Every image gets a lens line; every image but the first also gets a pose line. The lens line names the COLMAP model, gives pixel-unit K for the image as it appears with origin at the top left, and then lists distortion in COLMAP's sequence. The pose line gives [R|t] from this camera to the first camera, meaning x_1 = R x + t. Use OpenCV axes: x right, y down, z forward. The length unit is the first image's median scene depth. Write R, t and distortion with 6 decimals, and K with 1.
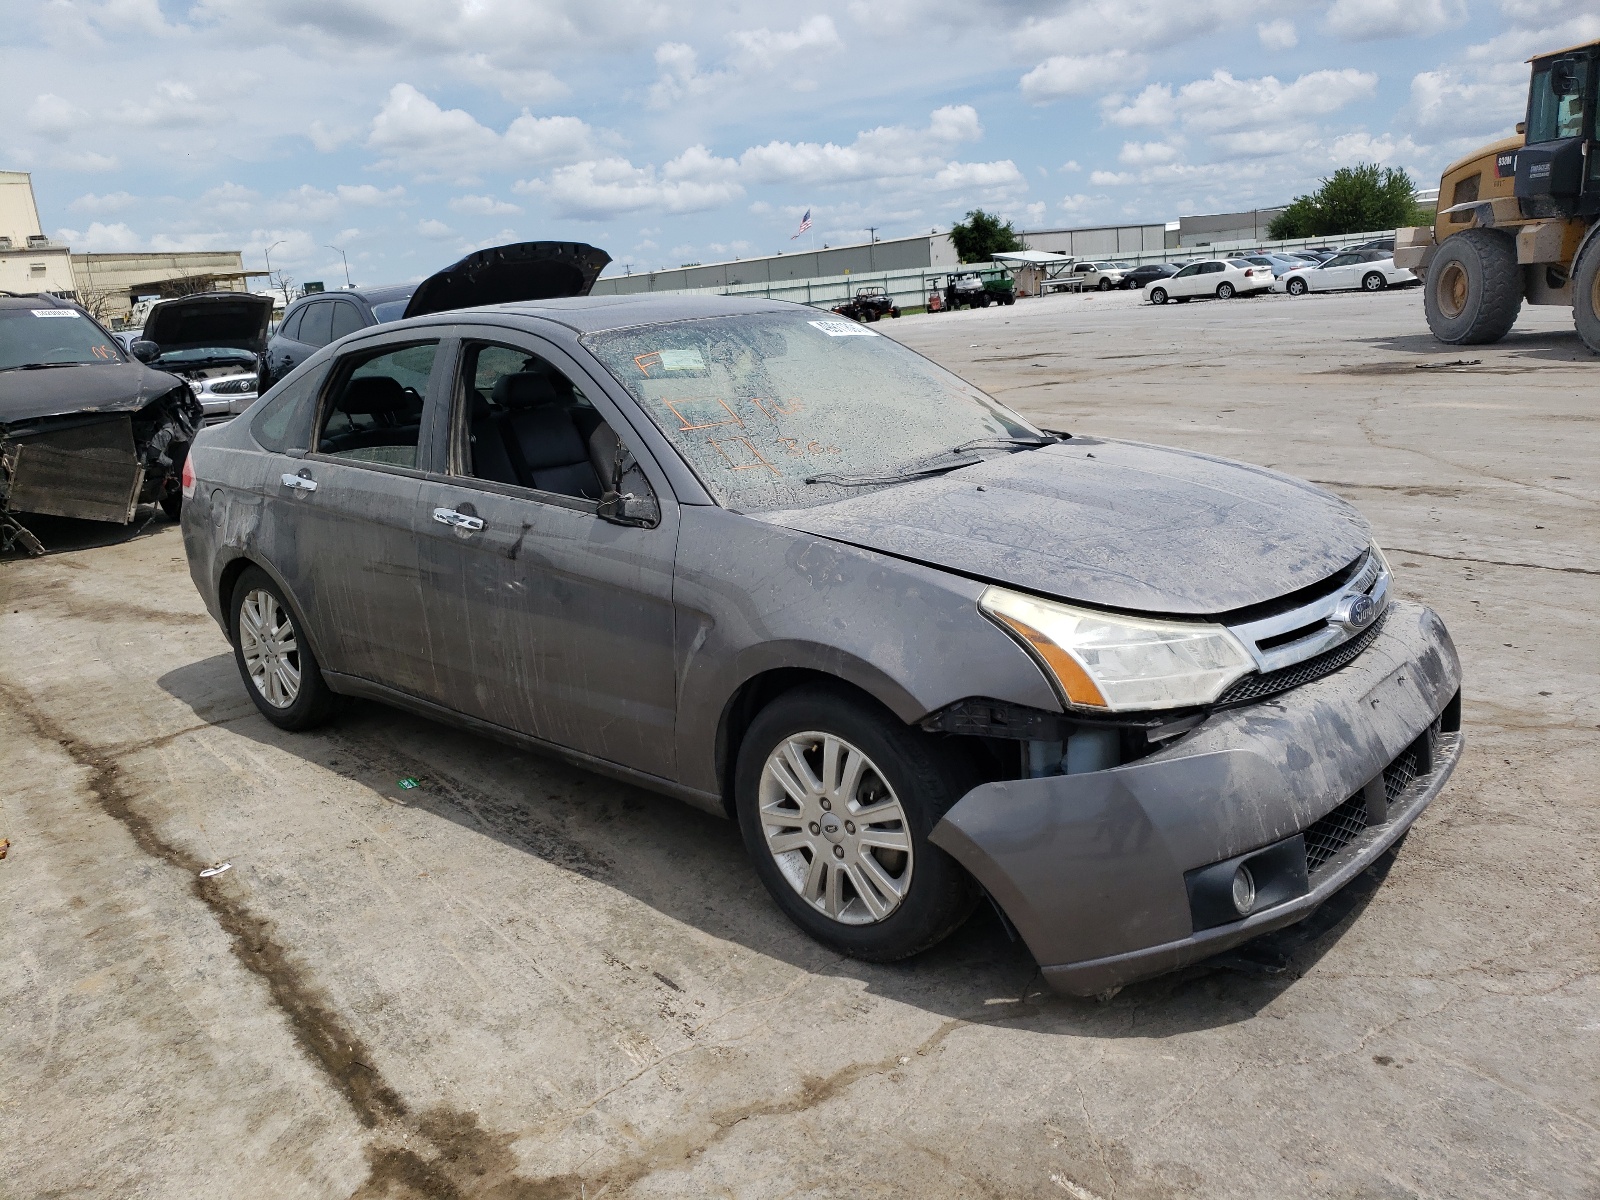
lens RADIAL K [[1266.9, 0, 788.1], [0, 1266.9, 601.0], [0, 0, 1]] dist [0.011336, 0.004198]
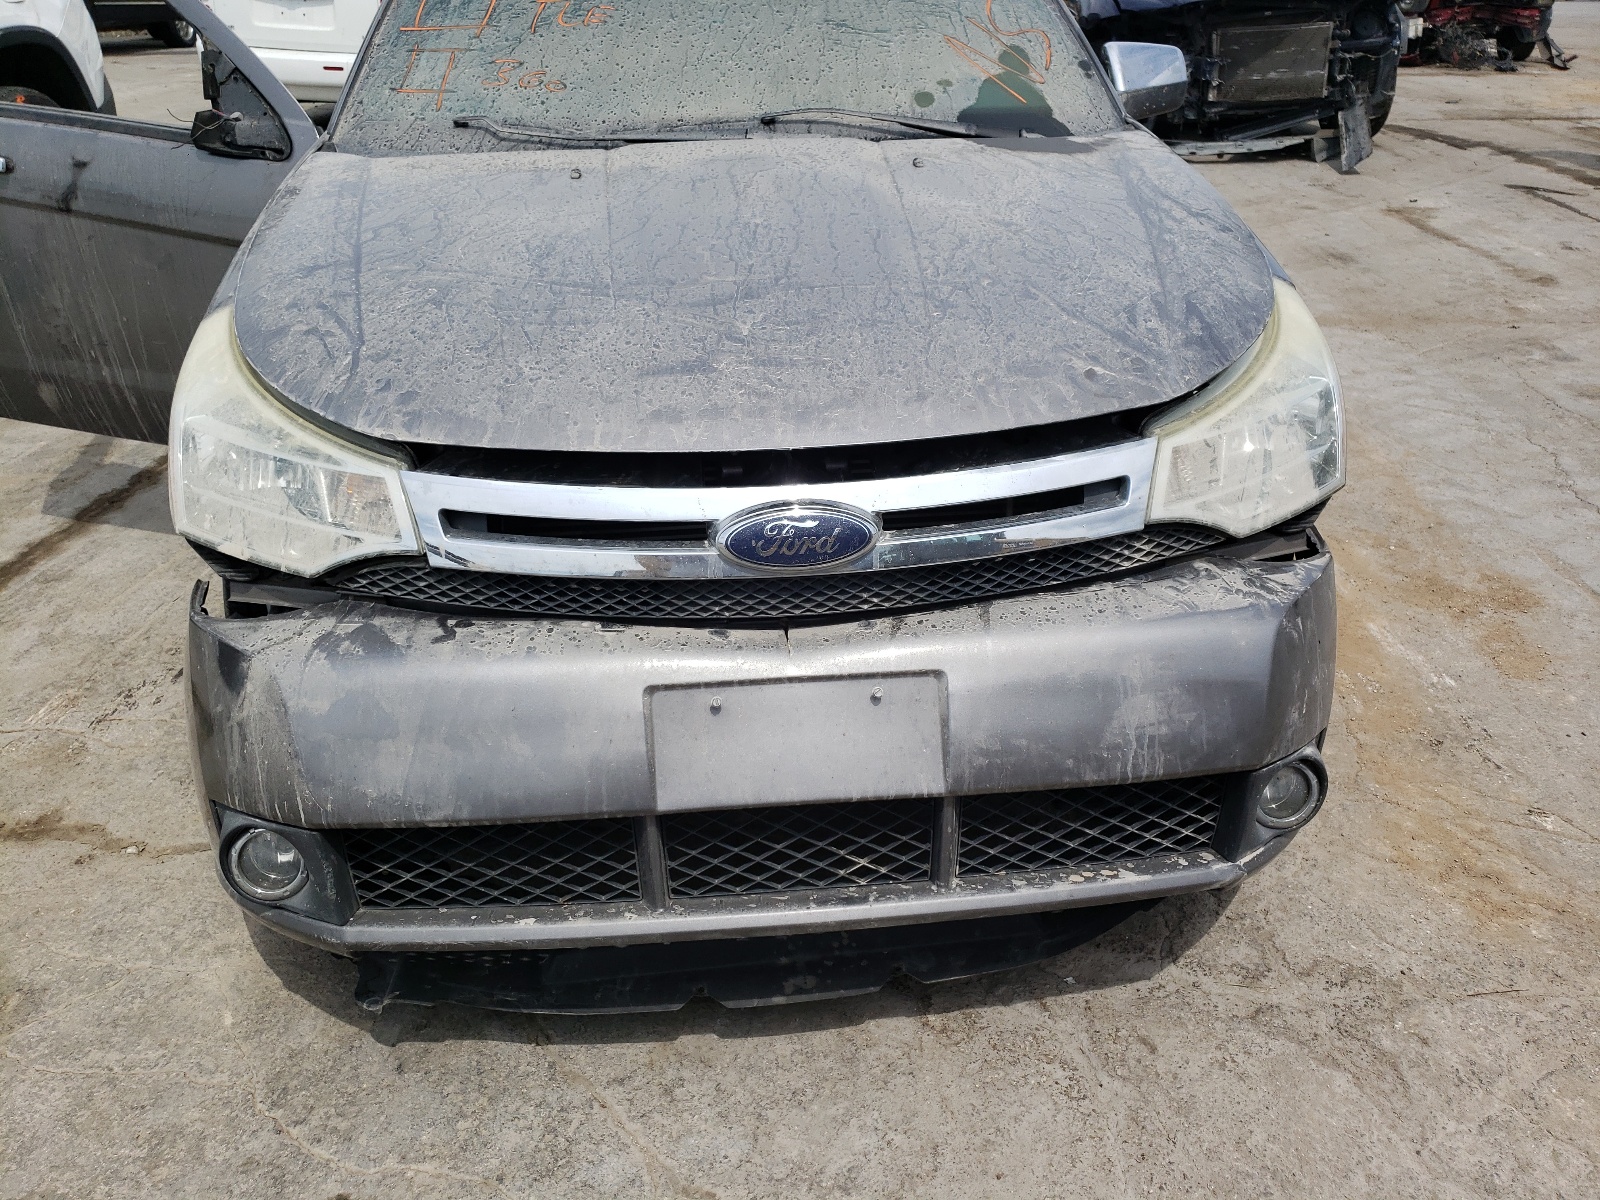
lens RADIAL K [[1266.9, 0, 814.0], [0, 1266.9, 627.4], [0, 0, 1]] dist [0.011336, 0.004198]
pose [[0.730400, 0.374618, -0.571119, 0.365981], [-0.204500, 0.917753, 0.340454, -0.064028], [0.651686, -0.131873, 0.746937, 0.301206]]
